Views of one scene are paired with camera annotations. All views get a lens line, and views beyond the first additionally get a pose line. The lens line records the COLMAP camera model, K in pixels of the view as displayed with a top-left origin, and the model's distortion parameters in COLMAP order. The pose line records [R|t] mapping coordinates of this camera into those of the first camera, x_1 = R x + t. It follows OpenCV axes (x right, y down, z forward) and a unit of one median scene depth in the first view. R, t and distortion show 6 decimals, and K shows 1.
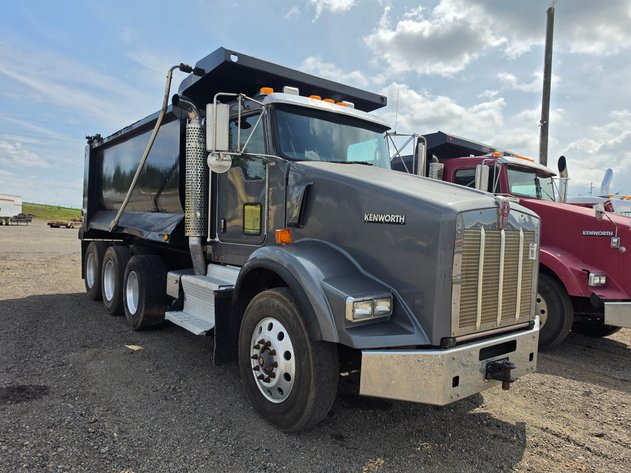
lens RADIAL K [[445.0, 0, 316.7], [0, 445.0, 237.8], [0, 0, 1]] dist [0.051636, -0.073219]
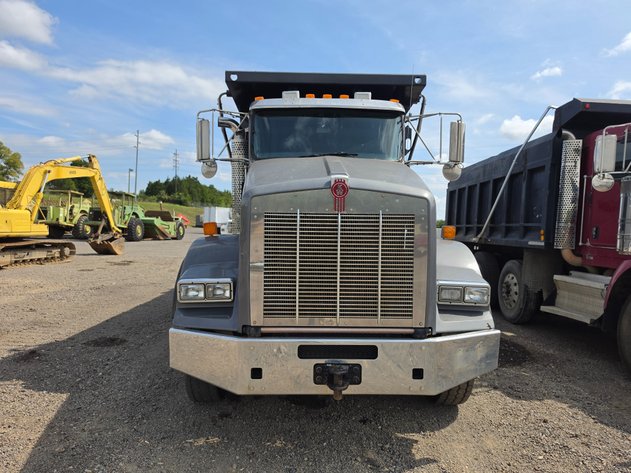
lens RADIAL K [[446.6, 0, 312.9], [0, 446.6, 239.4], [0, 0, 1]] dist [0.054597, -0.069515]
pose [[0.800259, -0.014448, -0.599480, 0.821107], [0.001010, 0.999741, -0.022748, 0.048999], [0.599653, 0.017599, 0.800066, 0.255474]]
